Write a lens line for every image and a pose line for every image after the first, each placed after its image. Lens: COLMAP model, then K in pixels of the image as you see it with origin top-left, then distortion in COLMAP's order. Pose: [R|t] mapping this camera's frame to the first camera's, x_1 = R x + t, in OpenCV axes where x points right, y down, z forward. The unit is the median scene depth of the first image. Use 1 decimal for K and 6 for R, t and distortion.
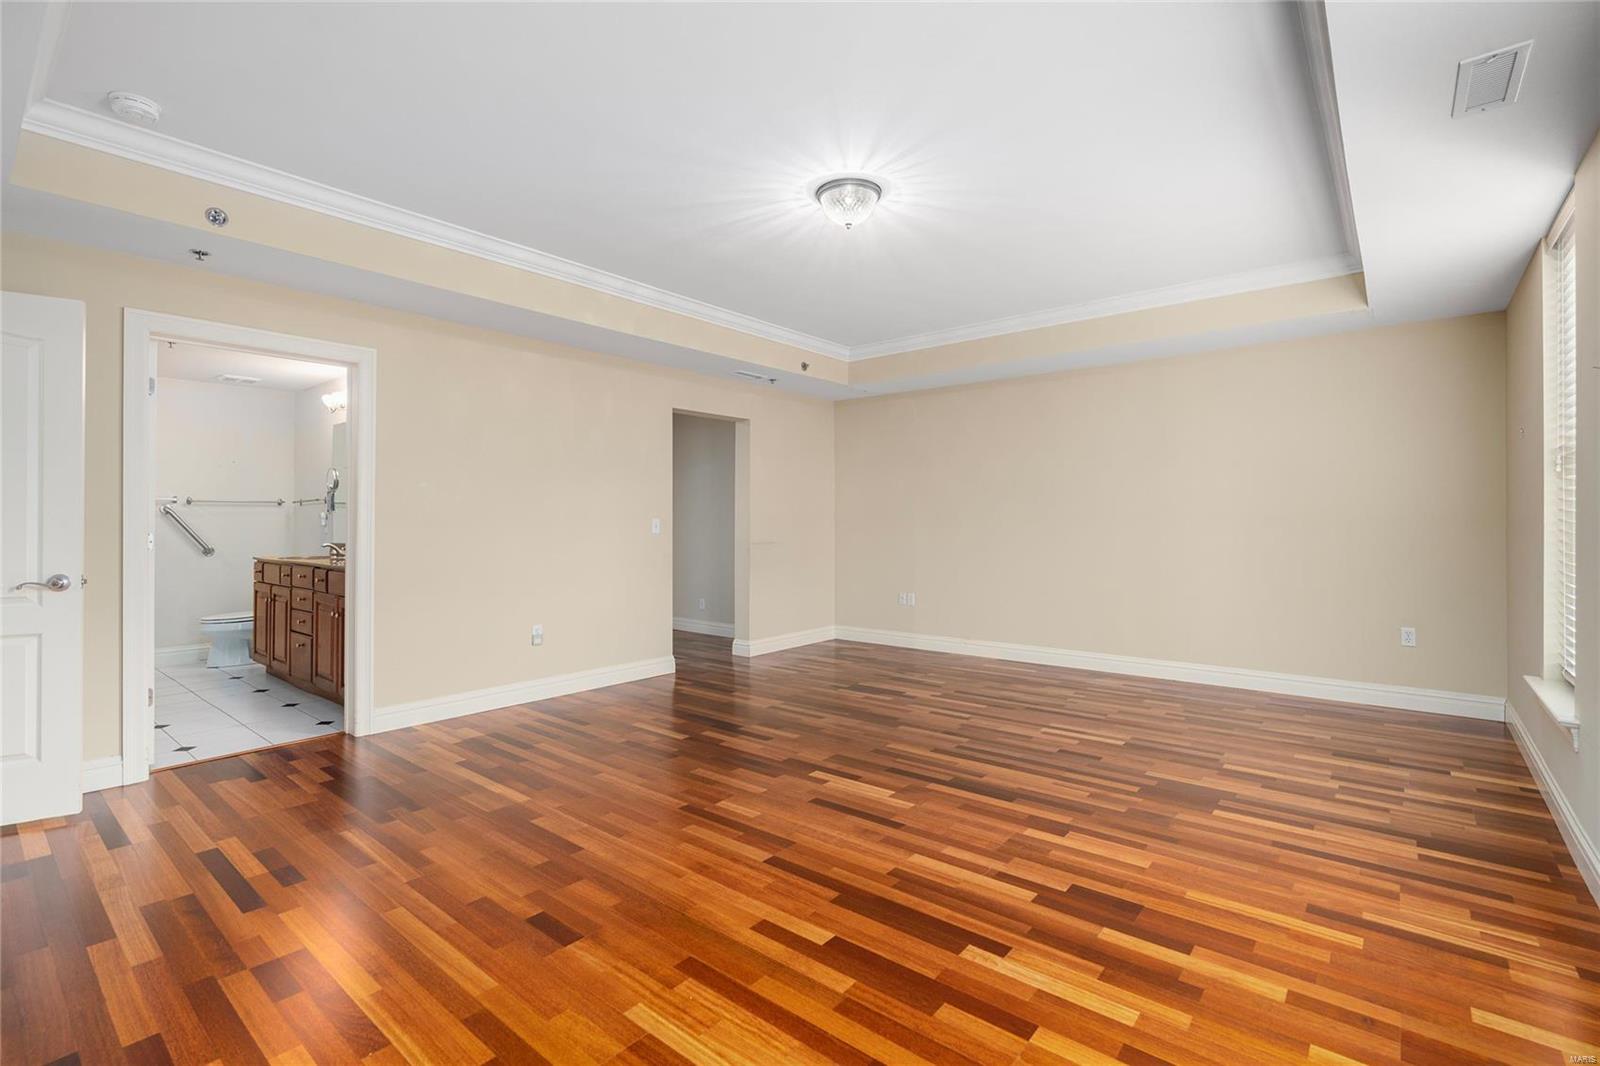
lens RADIAL K [[727.1, 0, 806.0], [0, 727.1, 520.8], [0, 0, 1]] dist [-0.009339, 0.005299]
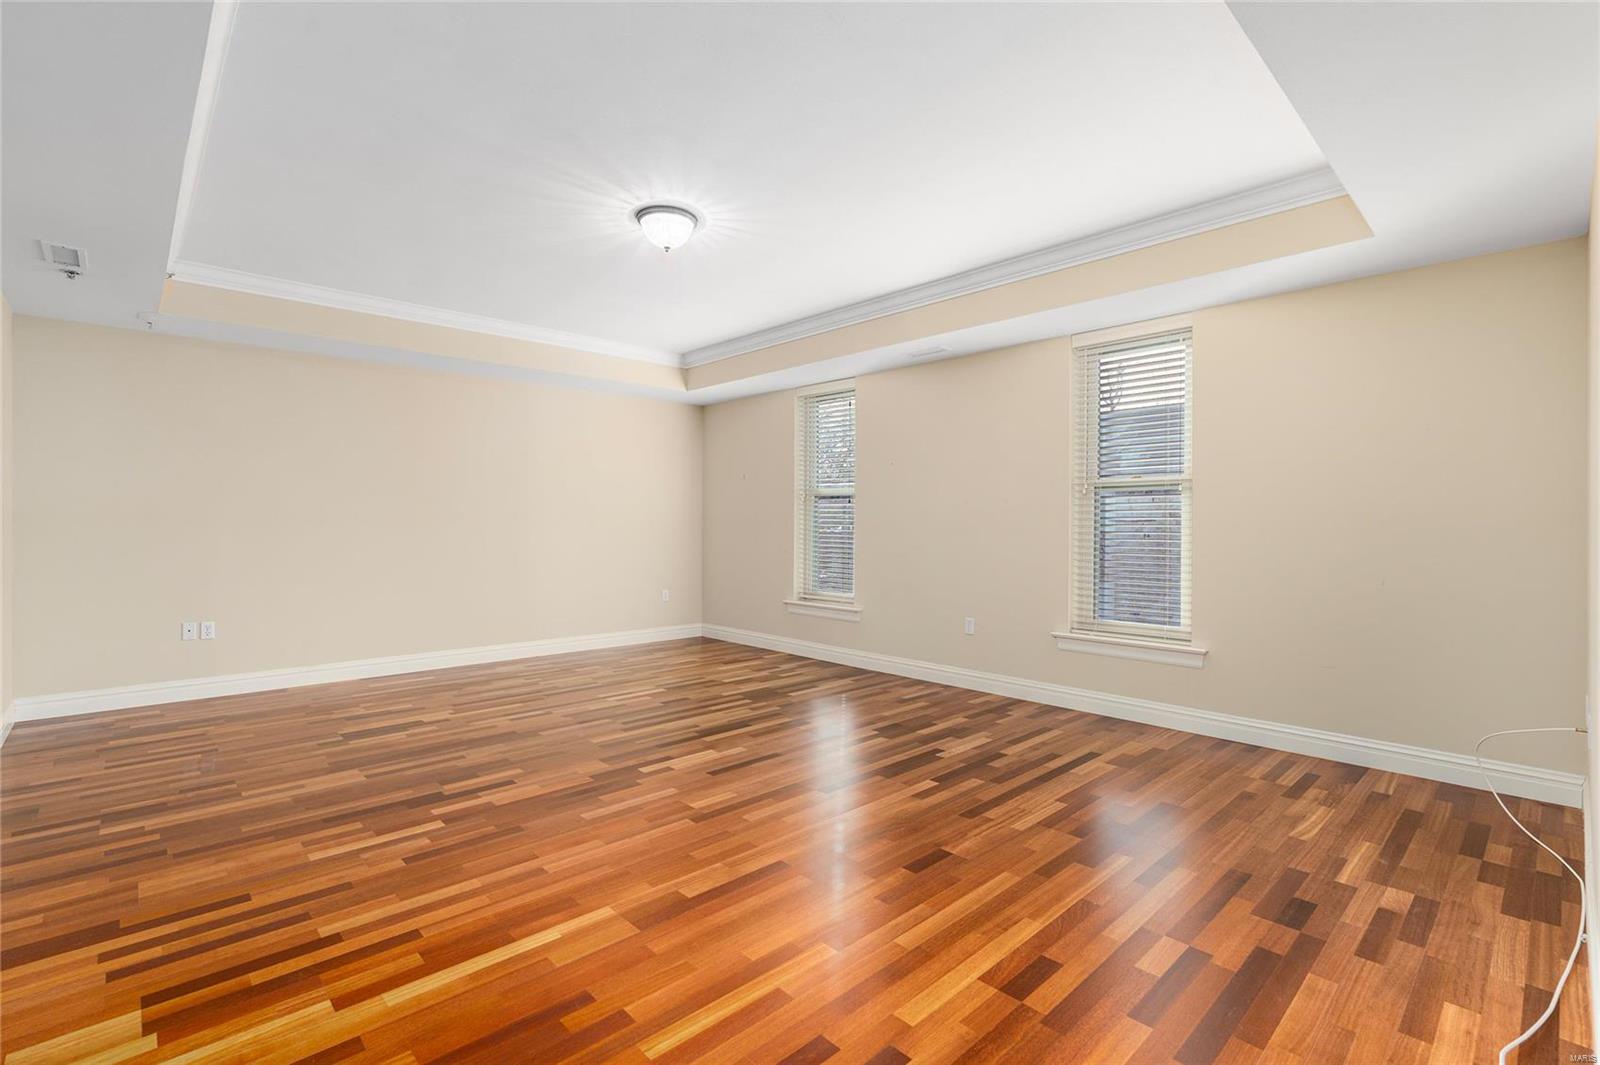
lens RADIAL K [[727.1, 0, 793.8], [0, 727.1, 537.0], [0, 0, 1]] dist [-0.009339, 0.005299]
pose [[0.128857, -0.013645, 0.991569, -1.191228], [-0.007345, 0.999865, 0.014713, 0.002505], [-0.991636, -0.009179, 0.128740, 0.809794]]
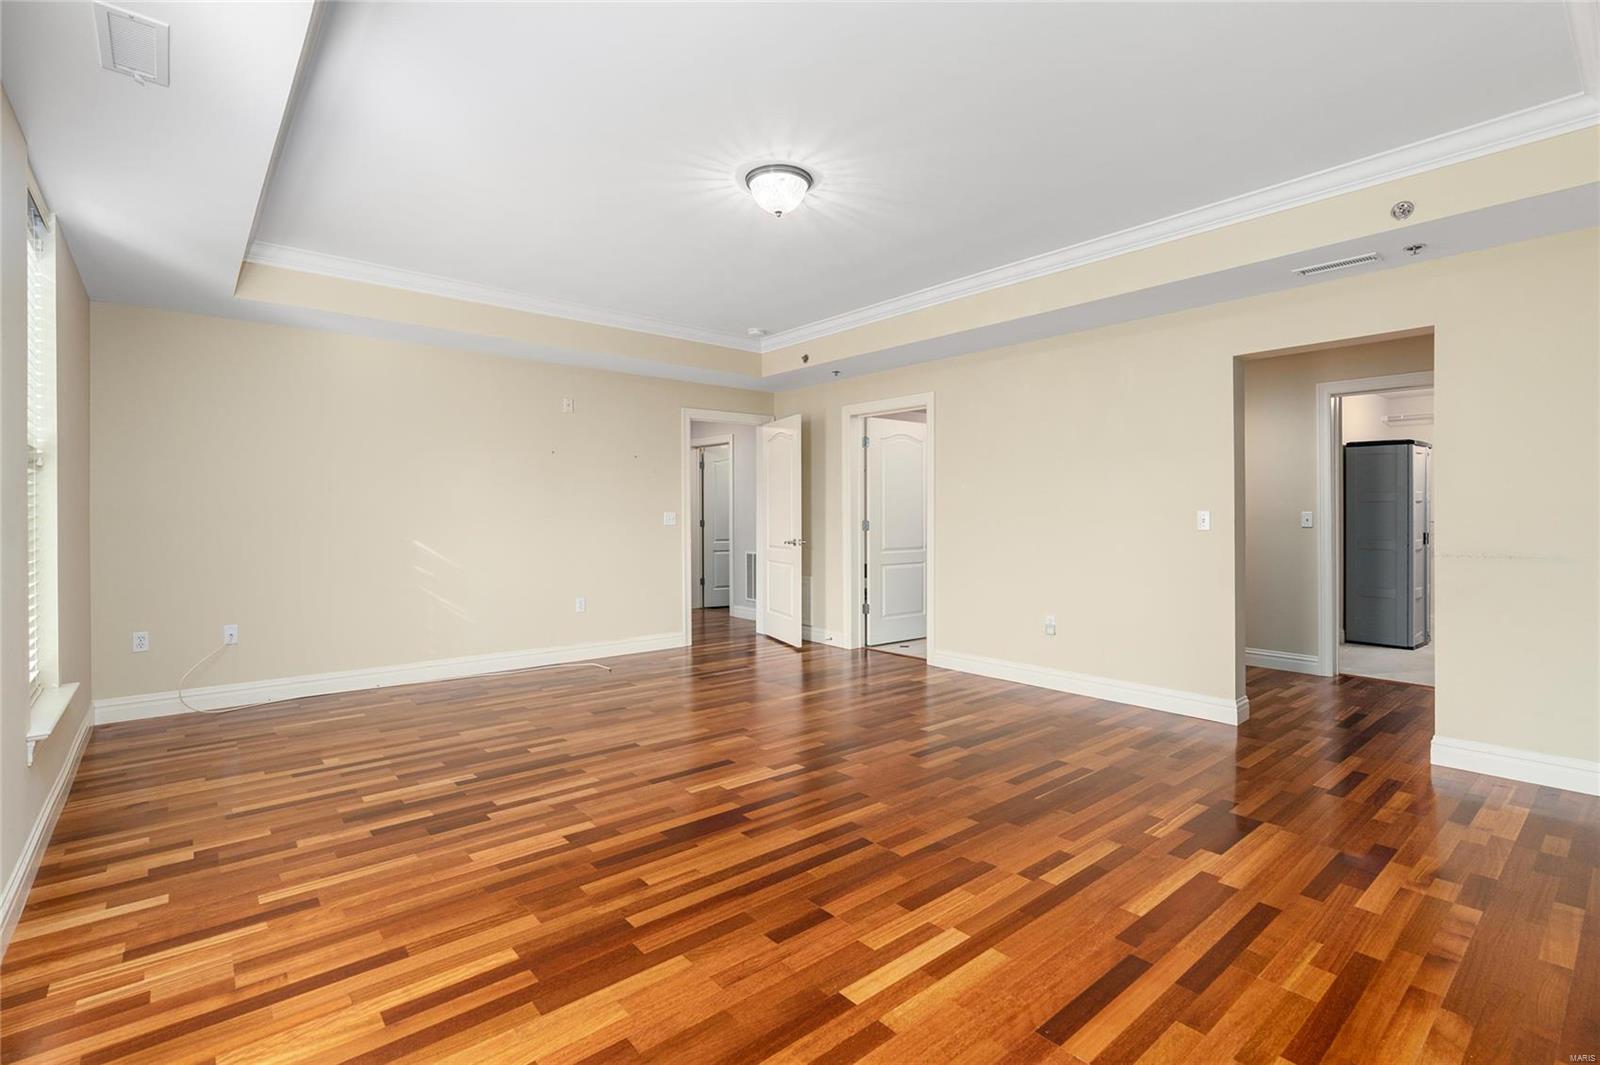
lens RADIAL K [[727.1, 0, 799.2], [0, 727.1, 520.8], [0, 0, 1]] dist [-0.009339, 0.005299]
pose [[-0.172855, 0.009792, -0.984899, 1.229480], [0.005312, 0.999945, 0.009009, -0.003185], [0.984933, -0.003674, -0.172898, 1.442329]]
